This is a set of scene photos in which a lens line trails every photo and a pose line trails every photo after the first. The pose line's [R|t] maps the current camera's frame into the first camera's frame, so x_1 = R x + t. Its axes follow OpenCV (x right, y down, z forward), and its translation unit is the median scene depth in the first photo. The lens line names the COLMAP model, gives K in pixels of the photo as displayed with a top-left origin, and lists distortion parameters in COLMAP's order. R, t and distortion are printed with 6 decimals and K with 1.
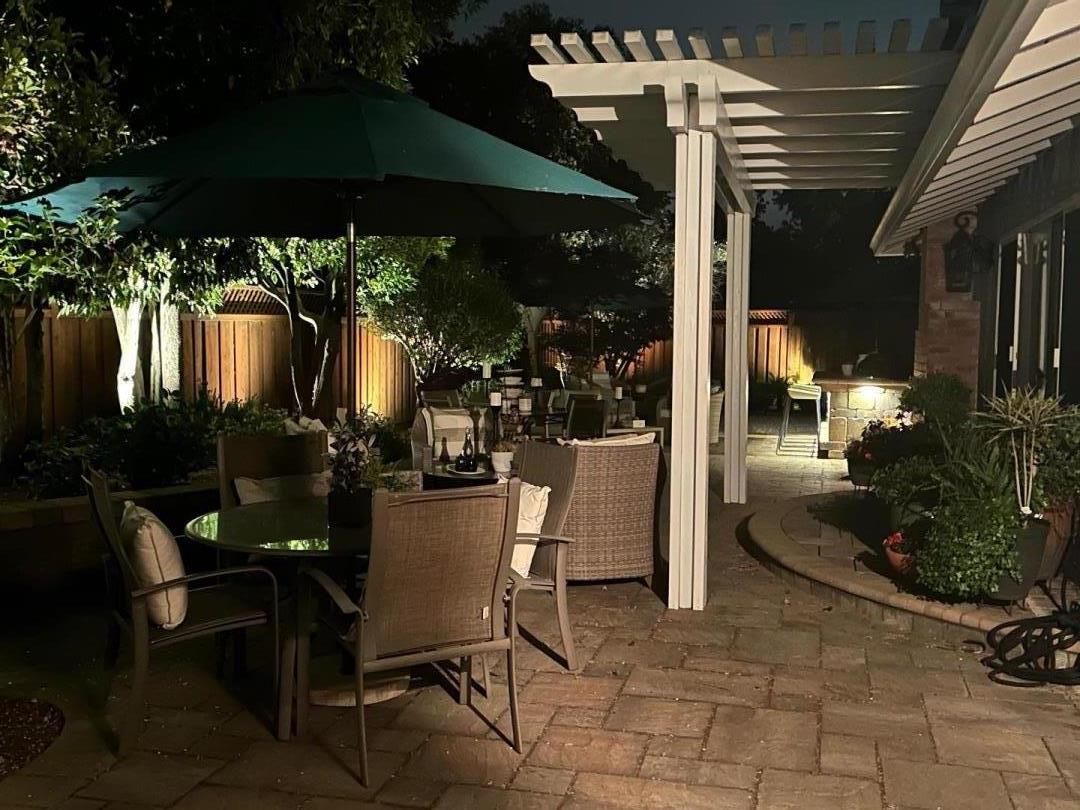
lens RADIAL K [[1140.3, 0, 544.8], [0, 1140.3, 419.0], [0, 0, 1]] dist [0.052194, 0.000000]
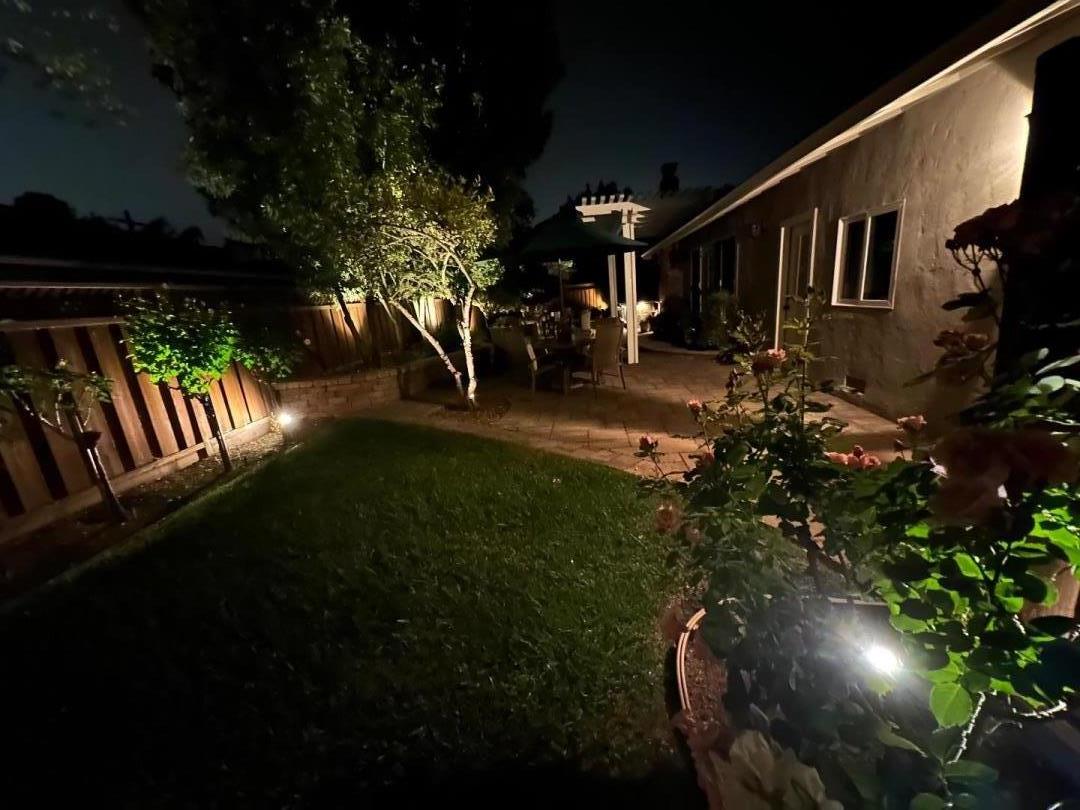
lens RADIAL K [[428.3, 0, 540.4], [0, 428.3, 414.1], [0, 0, 1]] dist [0.001182, 0.000003]
pose [[0.984929, -0.129956, 0.114137, -0.362859], [0.106967, 0.976235, 0.188478, 0.039109], [-0.135918, -0.173428, 0.975422, -0.335661]]
